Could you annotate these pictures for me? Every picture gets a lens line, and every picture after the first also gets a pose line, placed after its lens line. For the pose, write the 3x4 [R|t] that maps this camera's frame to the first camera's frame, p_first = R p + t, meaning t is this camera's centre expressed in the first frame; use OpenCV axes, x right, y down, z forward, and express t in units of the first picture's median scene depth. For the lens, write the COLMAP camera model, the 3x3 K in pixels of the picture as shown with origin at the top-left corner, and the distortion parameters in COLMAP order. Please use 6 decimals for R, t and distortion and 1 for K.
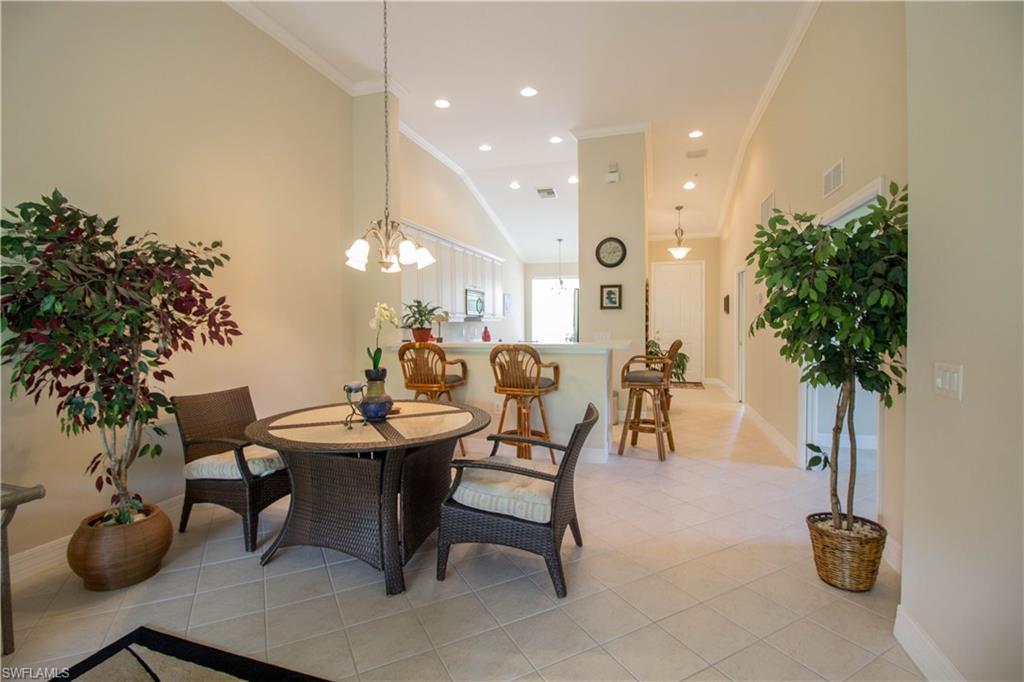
lens RADIAL K [[482.1, 0, 512.0], [0, 482.1, 341.0], [0, 0, 1]] dist [-0.013501, -0.000620]
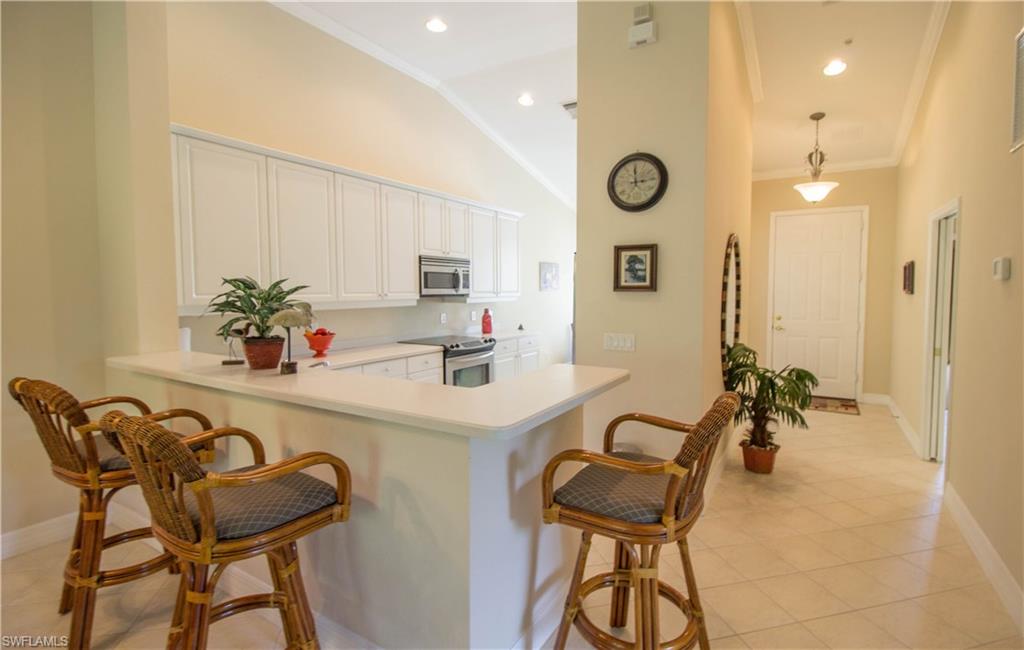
lens RADIAL K [[440.8, 0, 511.7], [0, 440.8, 310.1], [0, 0, 1]] dist [-0.000347, -0.000357]
pose [[0.950704, 0.026643, -0.308953, 0.228808], [-0.022667, 0.999608, 0.016454, -0.050830], [0.309270, -0.008640, 0.950935, 0.507157]]
